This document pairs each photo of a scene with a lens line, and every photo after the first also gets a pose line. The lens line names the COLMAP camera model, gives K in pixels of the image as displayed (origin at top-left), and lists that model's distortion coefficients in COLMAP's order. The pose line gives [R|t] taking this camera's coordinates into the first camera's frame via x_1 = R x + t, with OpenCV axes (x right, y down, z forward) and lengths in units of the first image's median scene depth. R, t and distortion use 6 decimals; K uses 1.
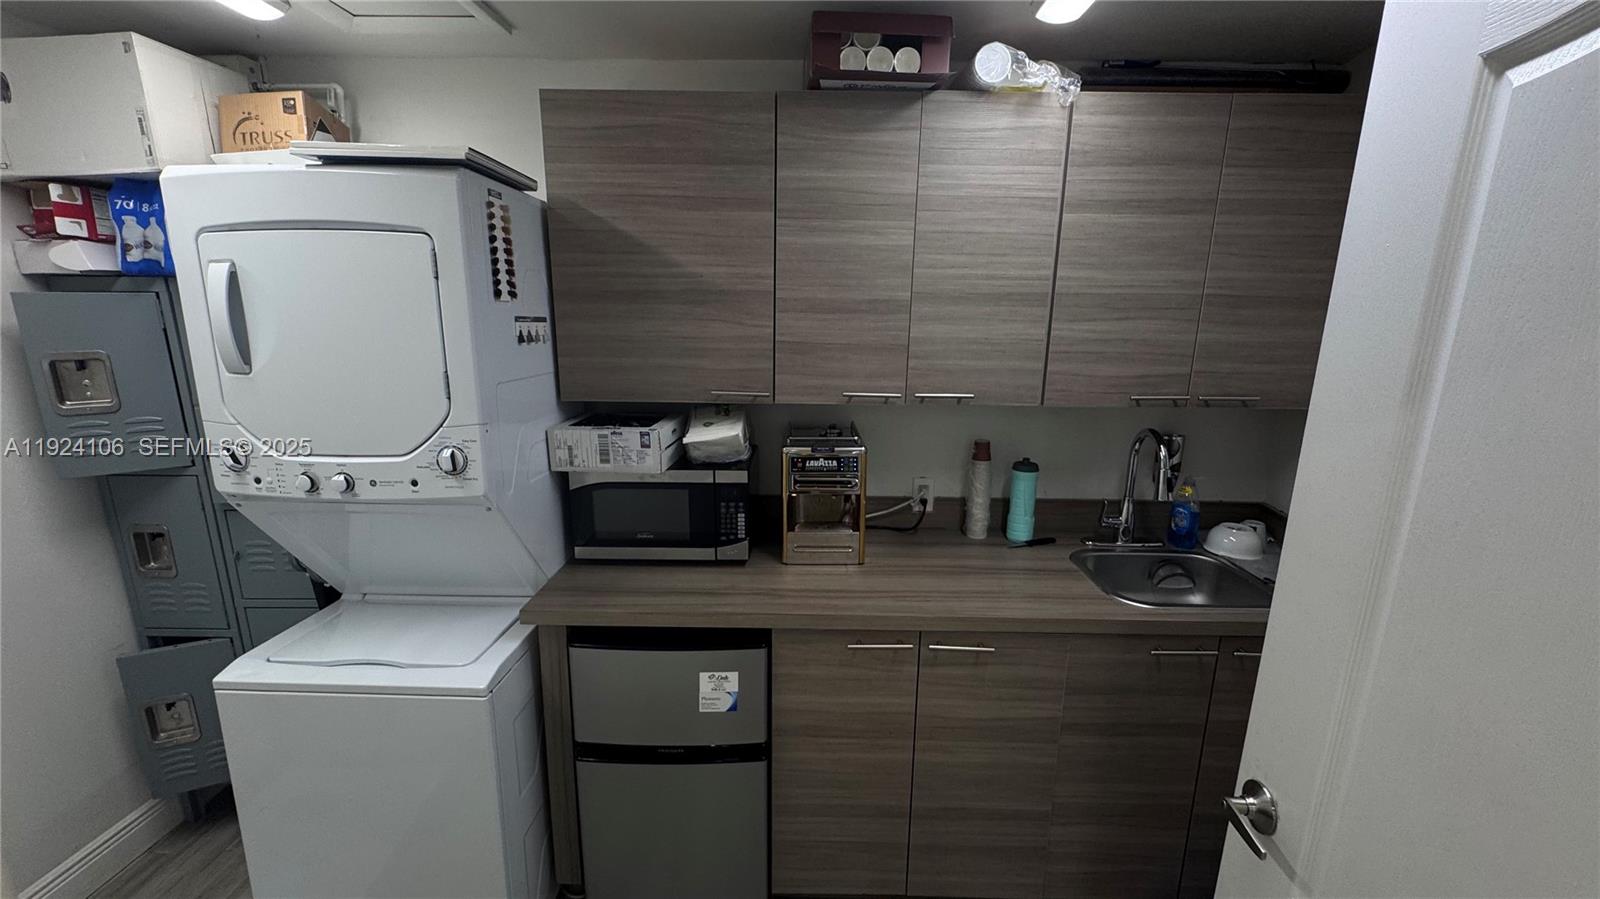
lens RADIAL K [[640.3, 0, 802.0], [0, 640.3, 451.6], [0, 0, 1]] dist [-0.001553, -0.000062]
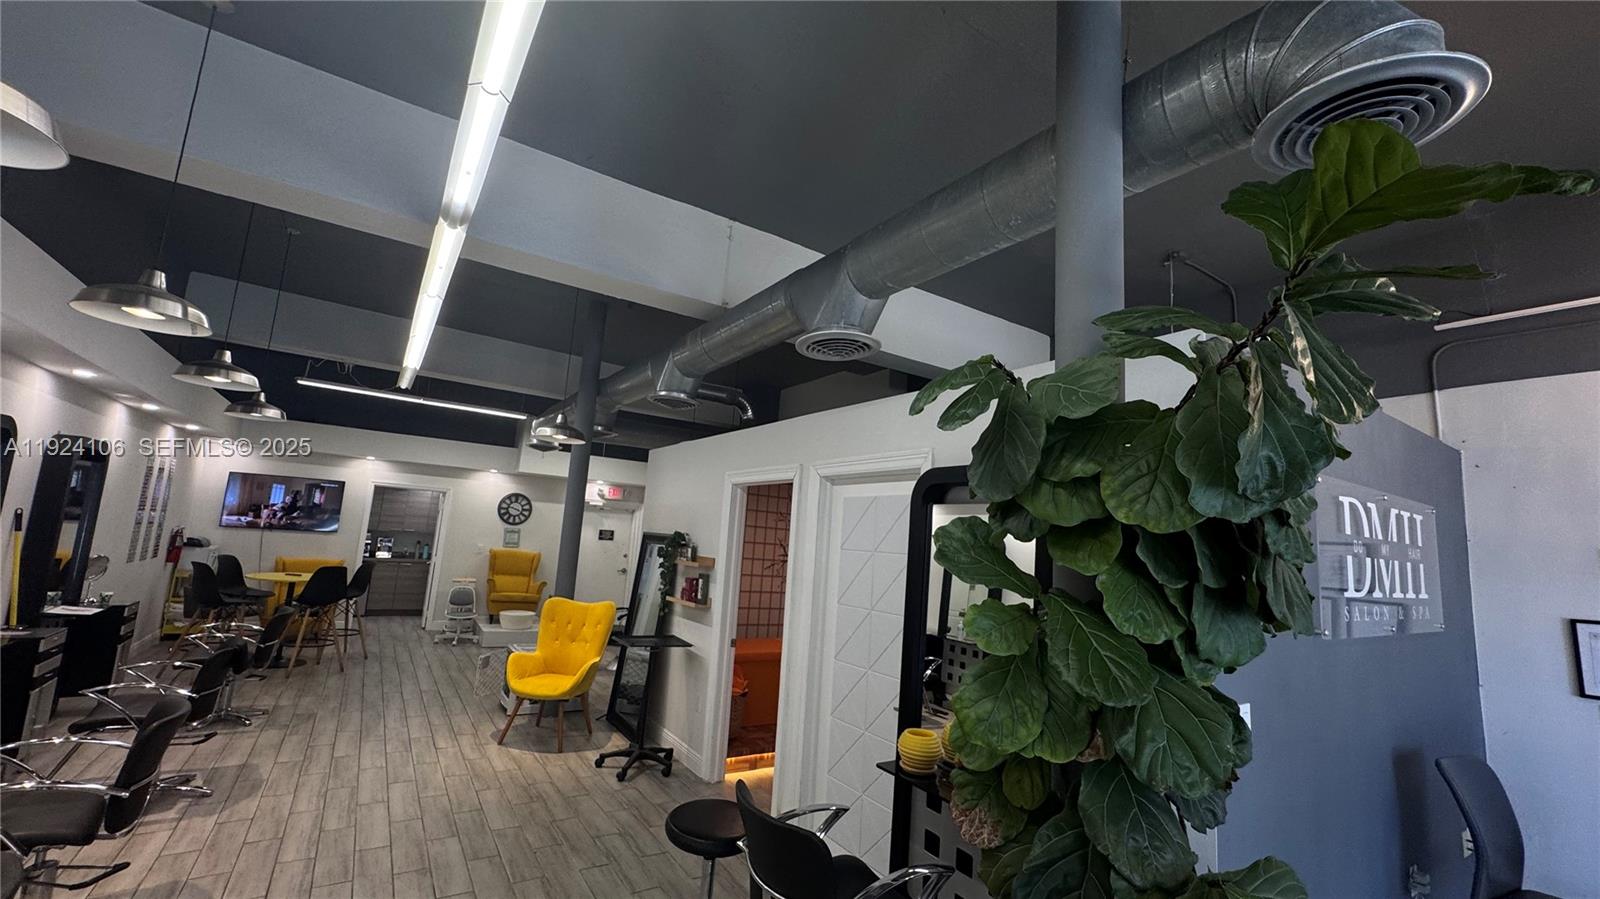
lens RADIAL K [[640.3, 0, 802.0], [0, 640.3, 450.0], [0, 0, 1]] dist [-0.001553, -0.000062]
pose [[0.824849, 0.122737, 0.551869, -0.183429], [0.073306, 0.944690, -0.319667, 1.599252], [-0.560580, 0.304132, 0.770230, -6.875677]]
